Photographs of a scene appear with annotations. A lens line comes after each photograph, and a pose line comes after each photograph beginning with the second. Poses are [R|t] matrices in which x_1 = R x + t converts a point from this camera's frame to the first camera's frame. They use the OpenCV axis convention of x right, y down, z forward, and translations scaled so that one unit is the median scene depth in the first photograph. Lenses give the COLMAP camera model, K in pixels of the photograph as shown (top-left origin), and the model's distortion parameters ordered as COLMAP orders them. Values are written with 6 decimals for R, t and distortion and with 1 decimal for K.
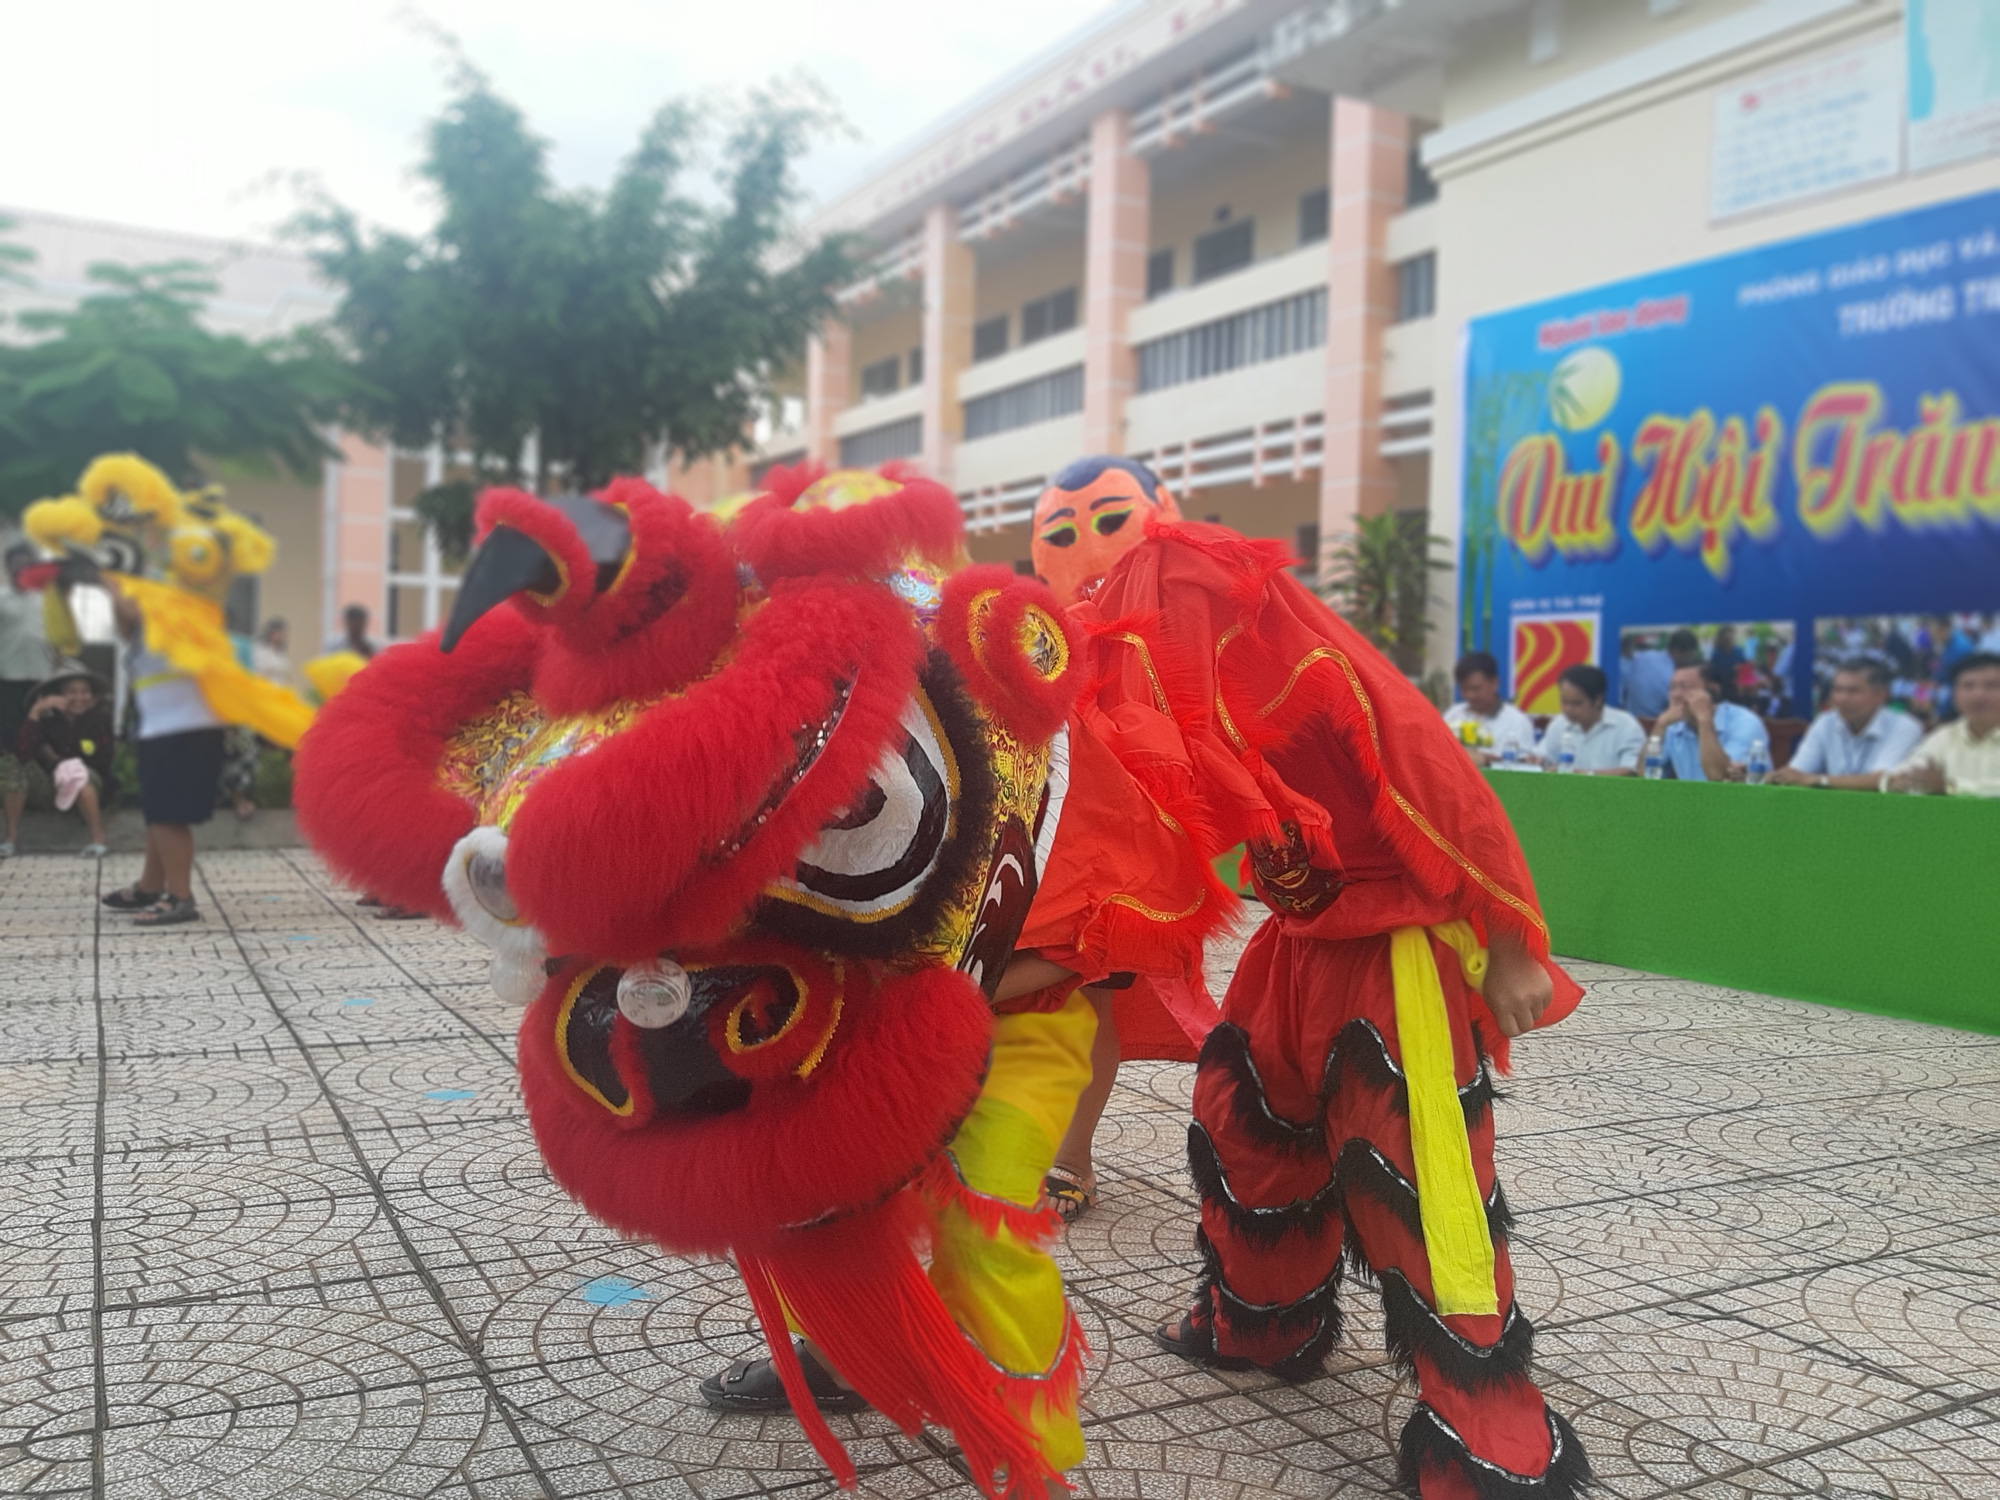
lens RADIAL K [[1612.3, 0, 949.0], [0, 1612.3, 717.9], [0, 0, 1]] dist [0.090753, -0.177564]
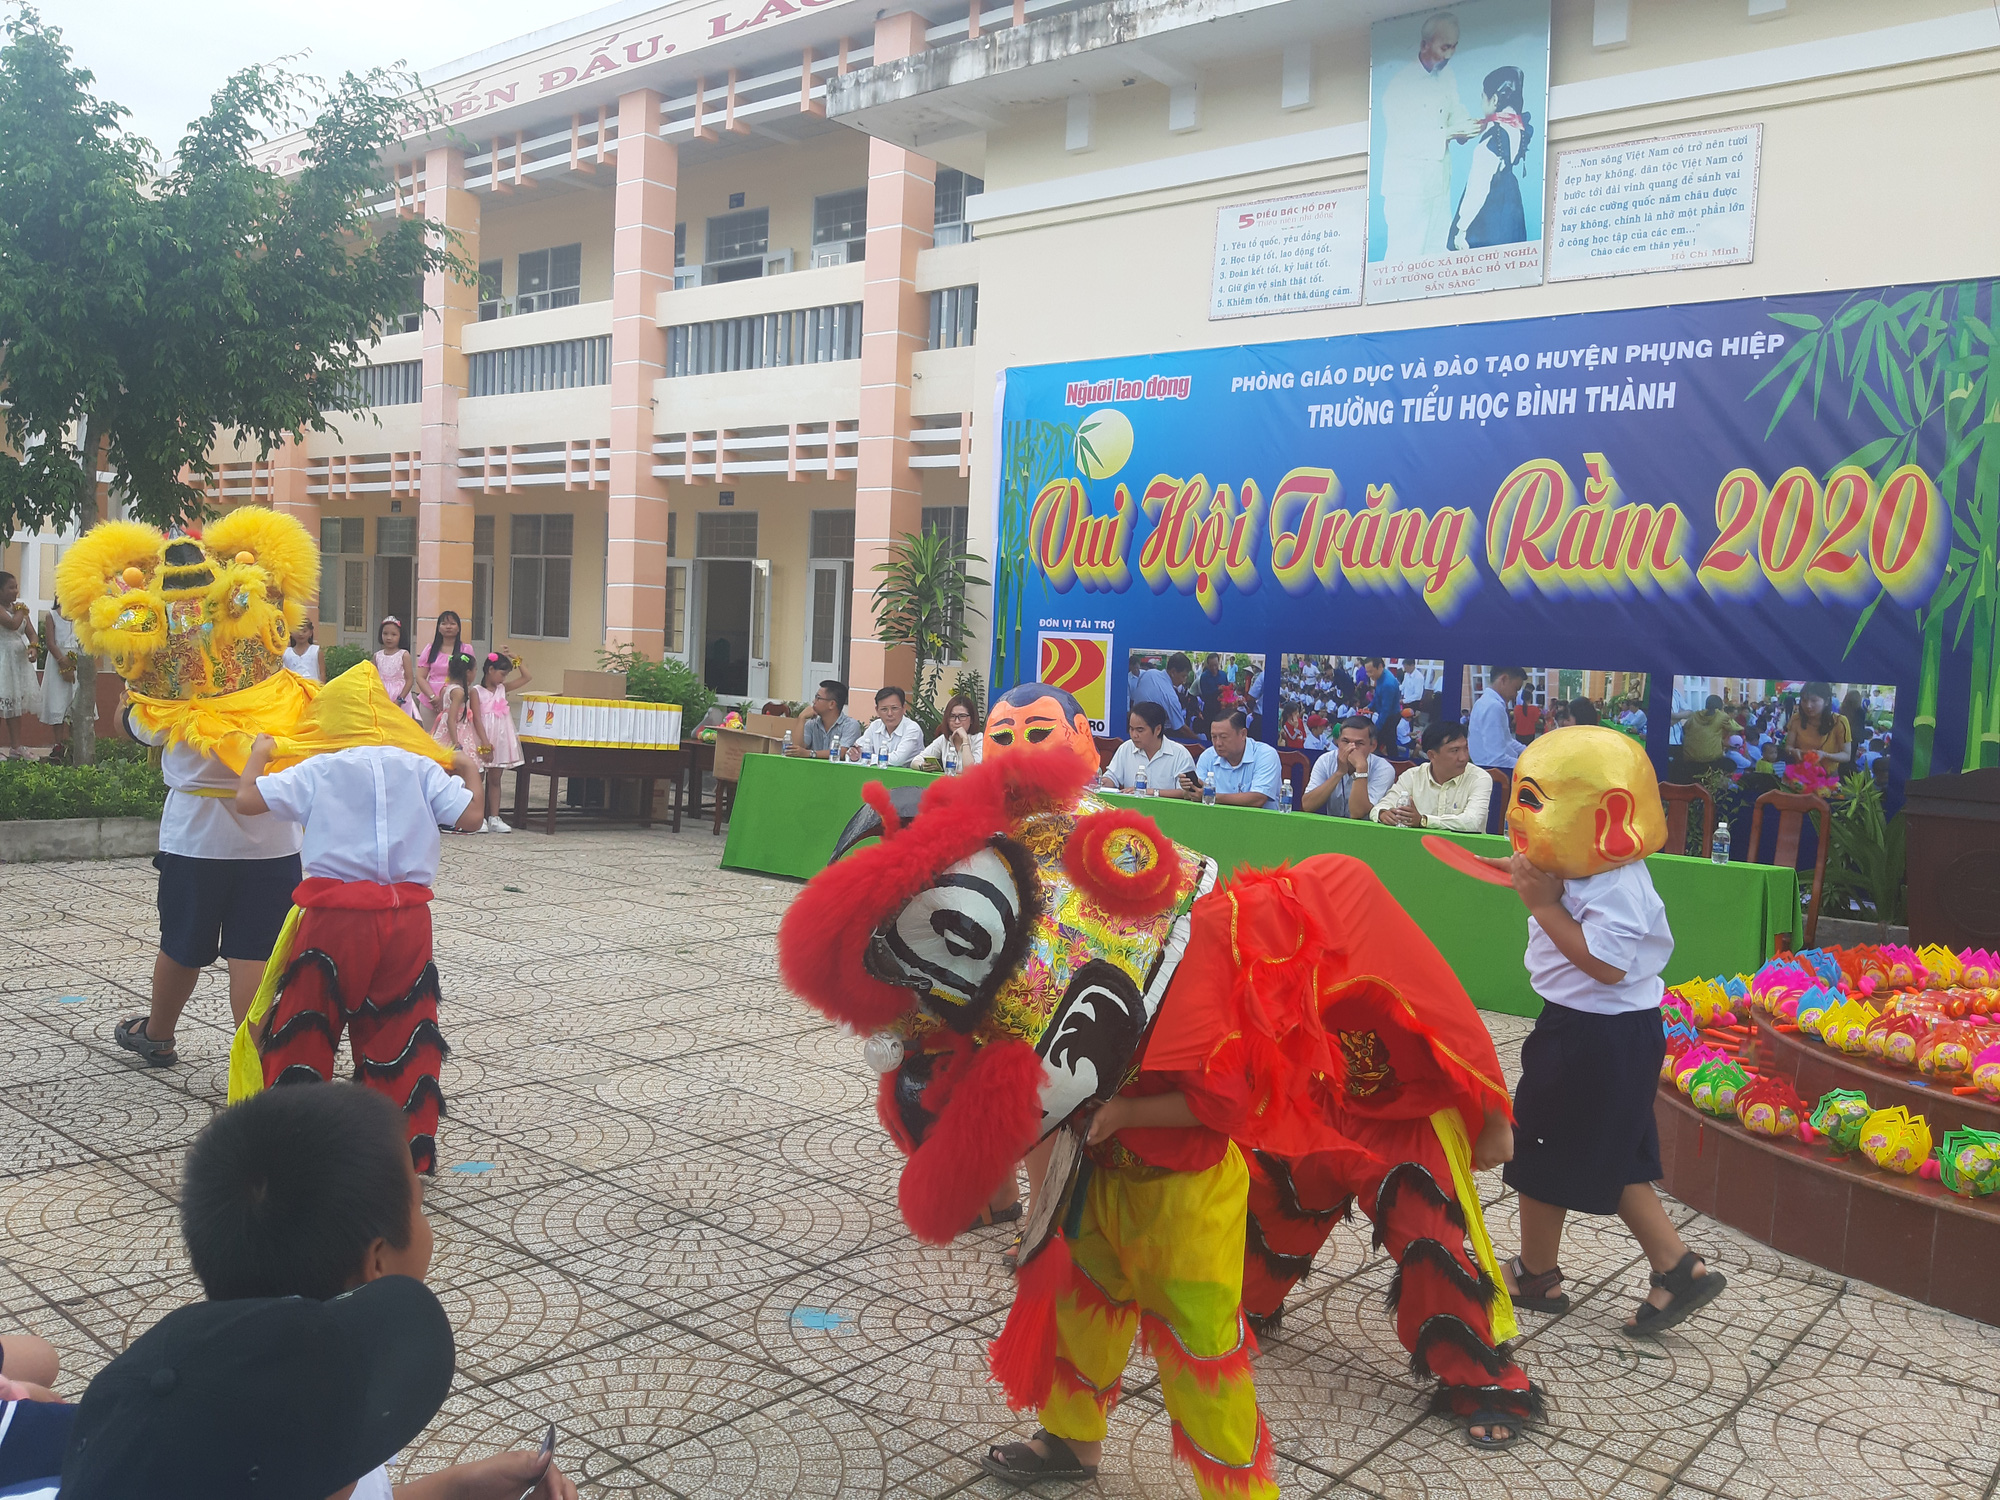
lens RADIAL K [[1612.3, 0, 966.1], [0, 1612.3, 723.9], [0, 0, 1]] dist [0.090753, -0.177564]
pose [[0.934429, 0.005228, 0.356112, -0.121802], [-0.022089, 0.998818, 0.043296, -0.047194], [-0.355464, -0.048323, 0.933440, -0.070935]]
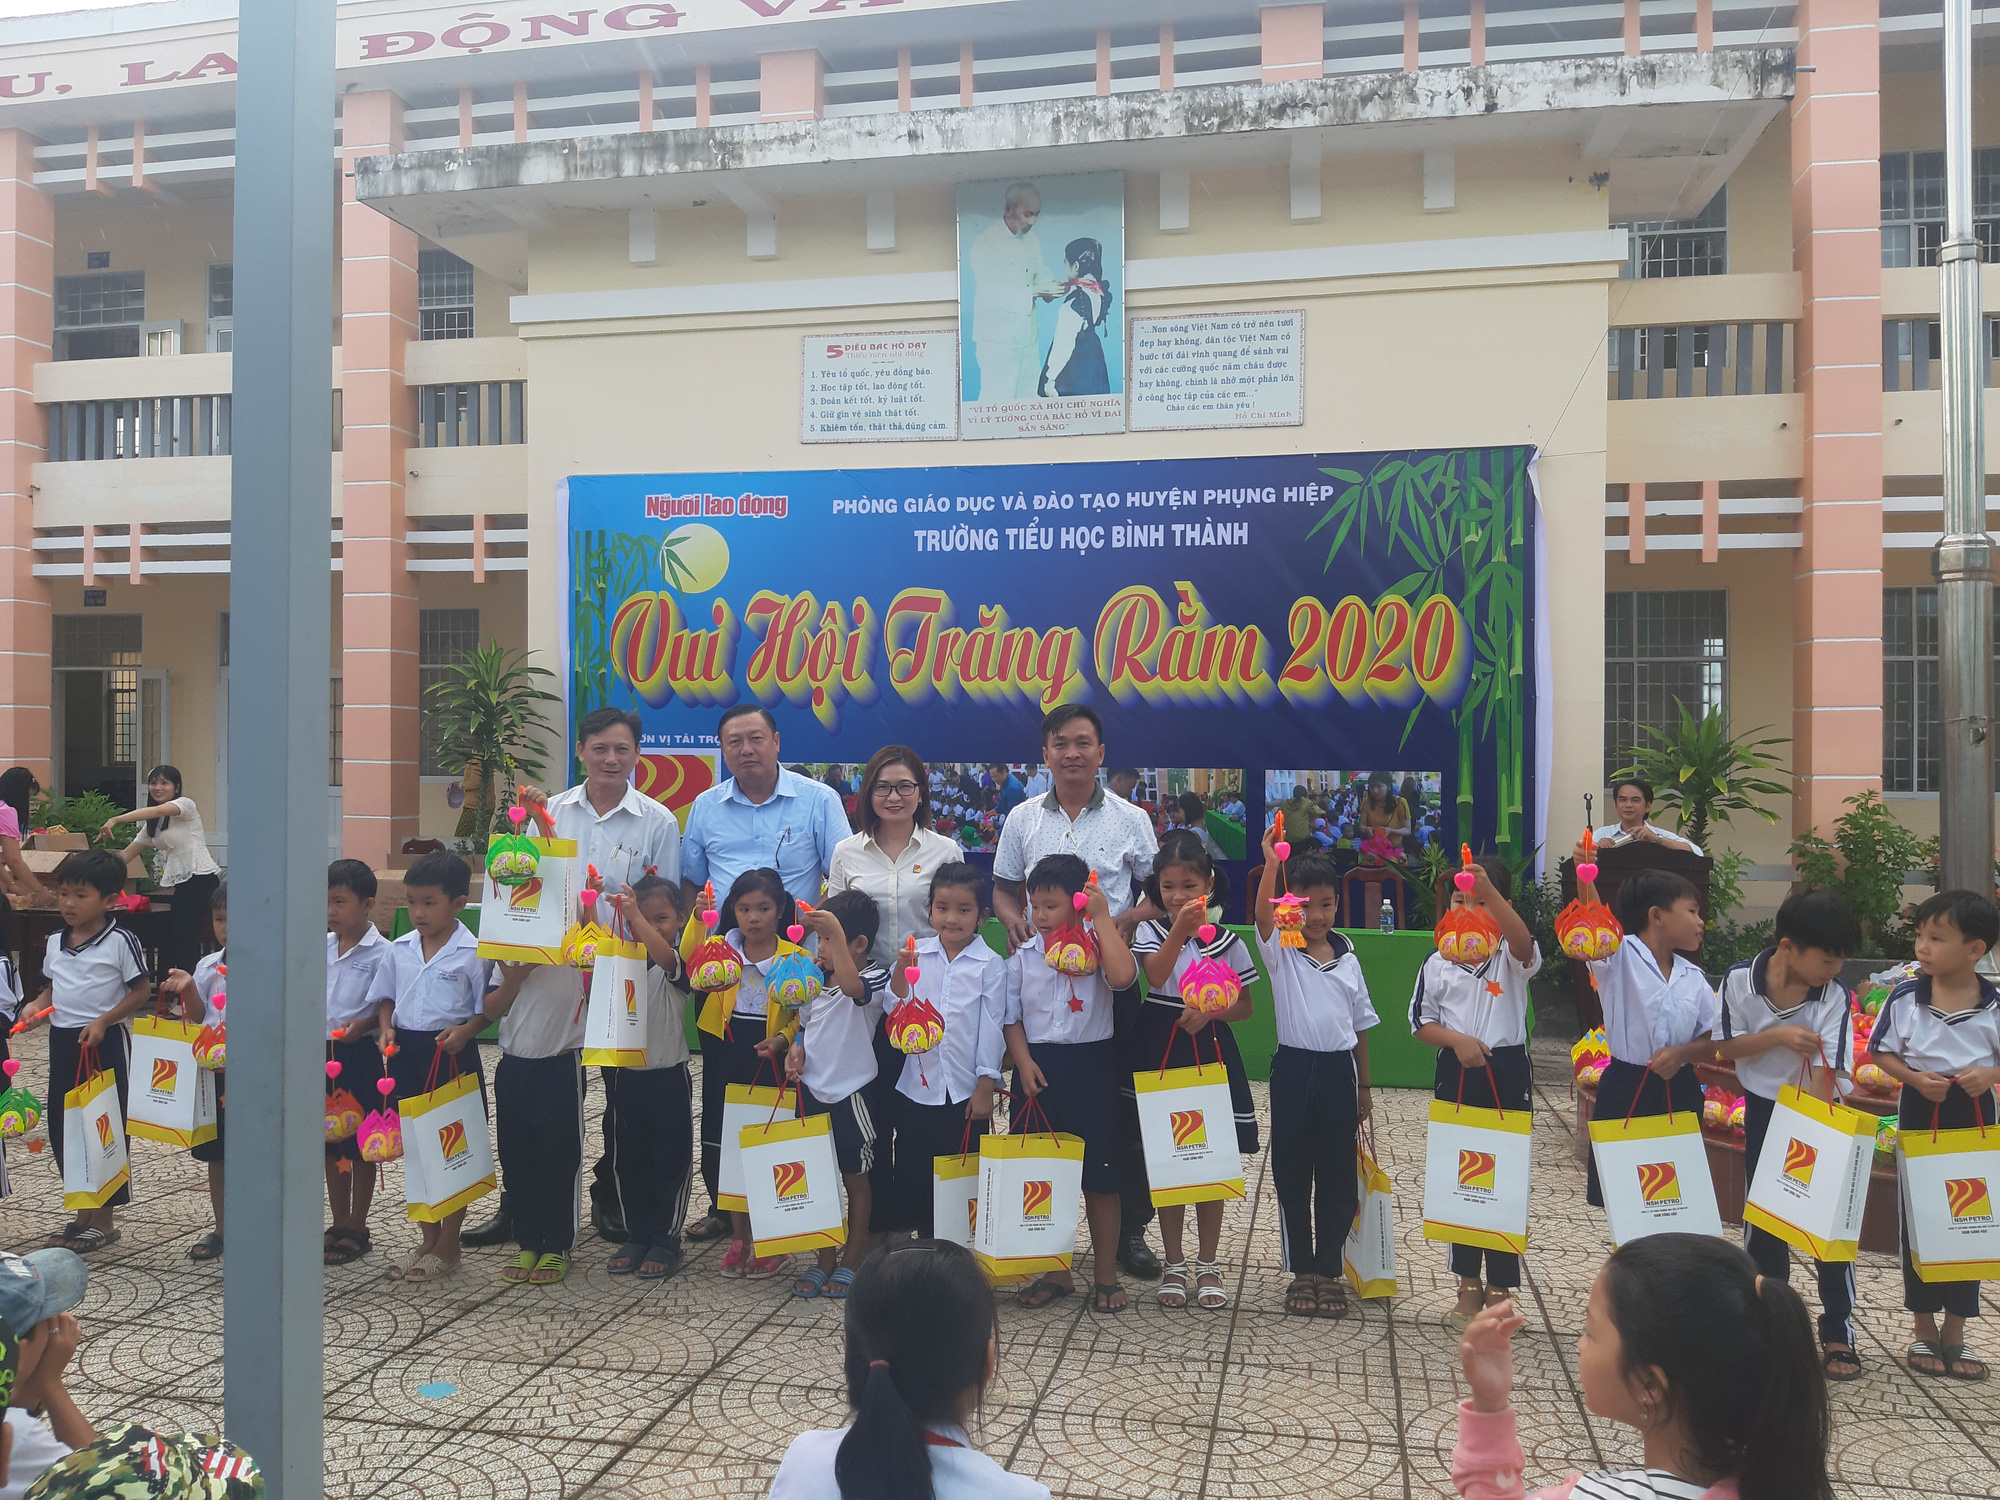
lens RADIAL K [[1612.3, 0, 961.5], [0, 1612.3, 744.9], [0, 0, 1]] dist [0.090753, -0.177564]
pose [[0.666901, -0.024849, 0.744732, -0.359180], [0.021212, 0.999672, 0.014360, -0.080015], [-0.744844, 0.006221, 0.667209, 0.076609]]
